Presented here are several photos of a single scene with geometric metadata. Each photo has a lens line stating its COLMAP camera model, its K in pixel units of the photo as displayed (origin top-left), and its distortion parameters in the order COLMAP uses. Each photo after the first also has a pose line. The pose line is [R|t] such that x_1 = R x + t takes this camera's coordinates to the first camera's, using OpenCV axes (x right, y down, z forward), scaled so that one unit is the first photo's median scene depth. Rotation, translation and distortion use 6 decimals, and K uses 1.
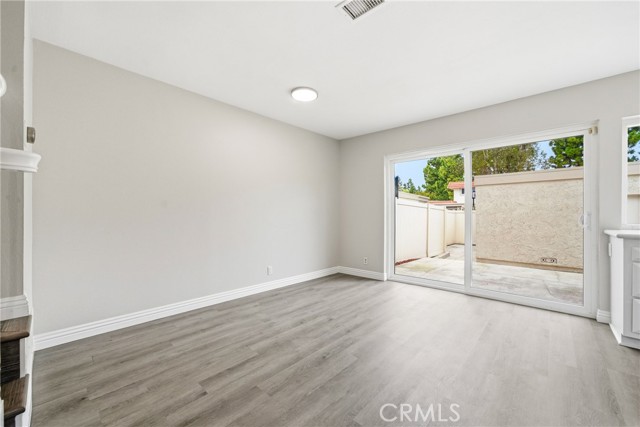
lens RADIAL K [[256.5, 0, 319.6], [0, 256.5, 213.0], [0, 0, 1]] dist [-0.009418, 0.000240]
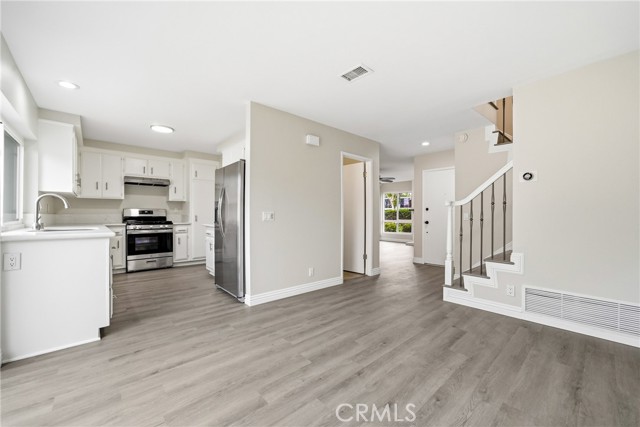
lens RADIAL K [[256.5, 0, 323.1], [0, 256.5, 216.6], [0, 0, 1]] dist [-0.009418, 0.000240]
pose [[-0.996051, -0.003735, 0.088705, 0.144776], [-0.004357, 0.999967, -0.006820, 0.012171], [-0.088676, -0.007180, -0.996035, 1.638575]]
